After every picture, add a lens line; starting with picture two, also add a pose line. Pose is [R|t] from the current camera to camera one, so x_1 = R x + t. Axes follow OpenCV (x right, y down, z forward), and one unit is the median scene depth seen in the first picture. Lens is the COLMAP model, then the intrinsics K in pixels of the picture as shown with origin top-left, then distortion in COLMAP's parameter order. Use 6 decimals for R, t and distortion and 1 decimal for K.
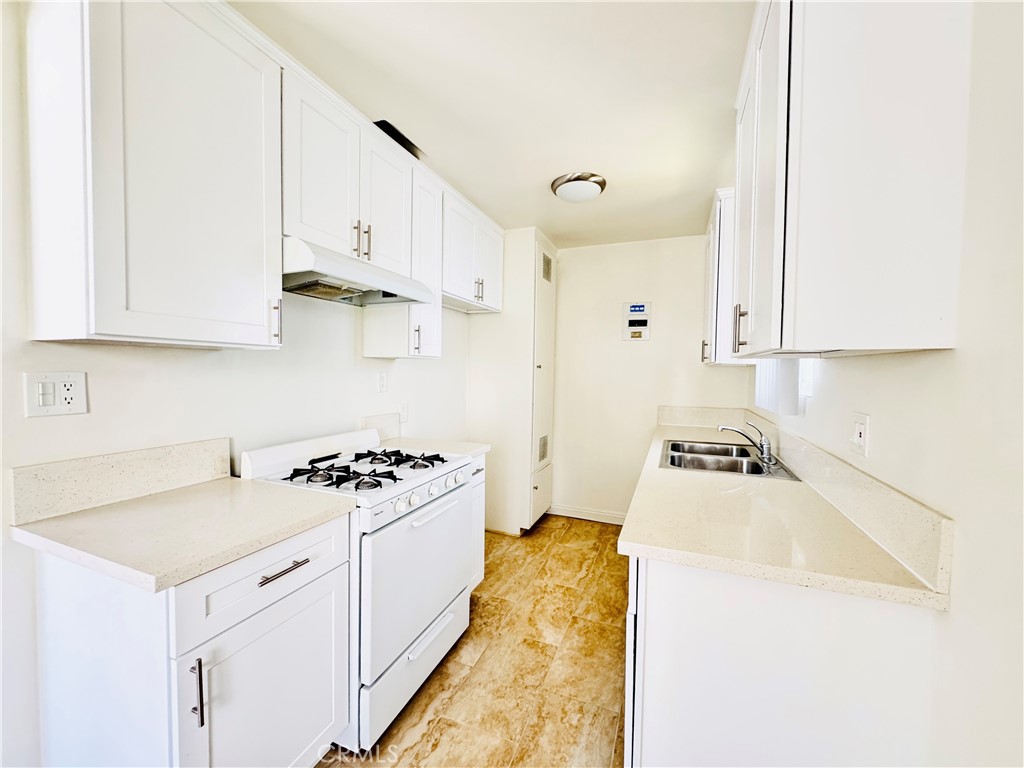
lens RADIAL K [[408.1, 0, 511.7], [0, 408.1, 383.1], [0, 0, 1]] dist [-0.002117, 0.000464]
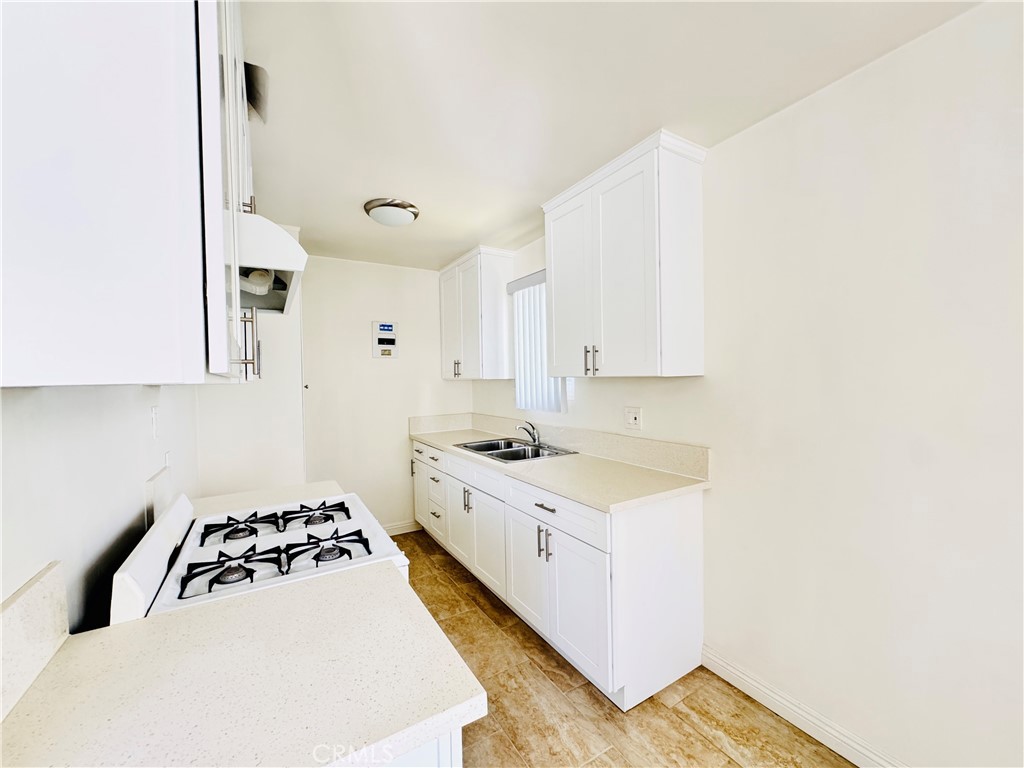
lens RADIAL K [[408.1, 0, 509.4], [0, 408.1, 383.8], [0, 0, 1]] dist [-0.002117, 0.000464]
pose [[0.605885, -0.034692, 0.794796, -0.500475], [0.053823, 0.998547, 0.002556, -0.034417], [-0.793730, 0.041230, 0.606872, 0.164632]]
